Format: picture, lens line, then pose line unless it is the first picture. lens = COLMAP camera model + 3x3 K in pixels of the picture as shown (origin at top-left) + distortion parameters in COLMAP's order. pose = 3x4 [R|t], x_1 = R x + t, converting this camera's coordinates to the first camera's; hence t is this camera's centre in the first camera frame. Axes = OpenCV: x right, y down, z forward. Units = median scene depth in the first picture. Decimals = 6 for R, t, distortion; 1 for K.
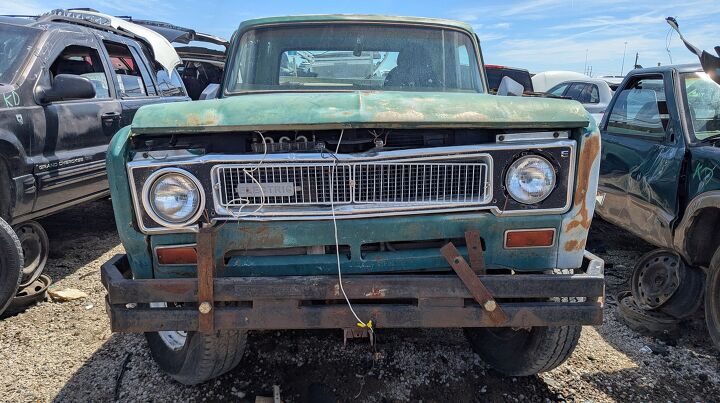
lens RADIAL K [[525.1, 0, 360.0], [0, 525.1, 201.5], [0, 0, 1]] dist [0.070928, -0.001038]
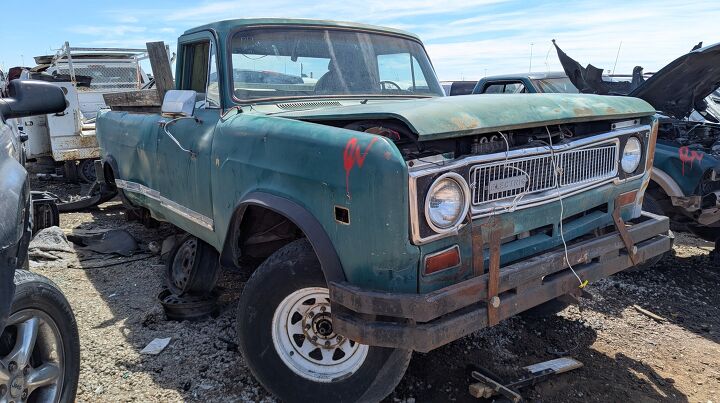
lens RADIAL K [[555.2, 0, 359.9], [0, 555.2, 222.6], [0, 0, 1]] dist [0.002598, 0.000166]
pose [[0.803491, -0.151792, 0.575640, -1.102156], [0.144884, 0.987734, 0.058226, -0.055171], [-0.577417, 0.036617, 0.815628, 0.240491]]
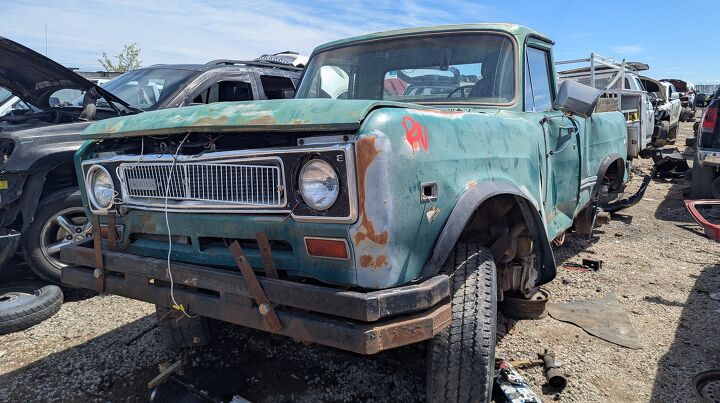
lens RADIAL K [[549.0, 0, 360.0], [0, 549.0, 201.5], [0, 0, 1]] dist [0.006257, -0.043505]
pose [[0.831253, 0.055684, -0.553098, 0.937855], [-0.081413, 0.996437, -0.022038, 0.004161], [0.549900, 0.063349, 0.832825, 0.222226]]
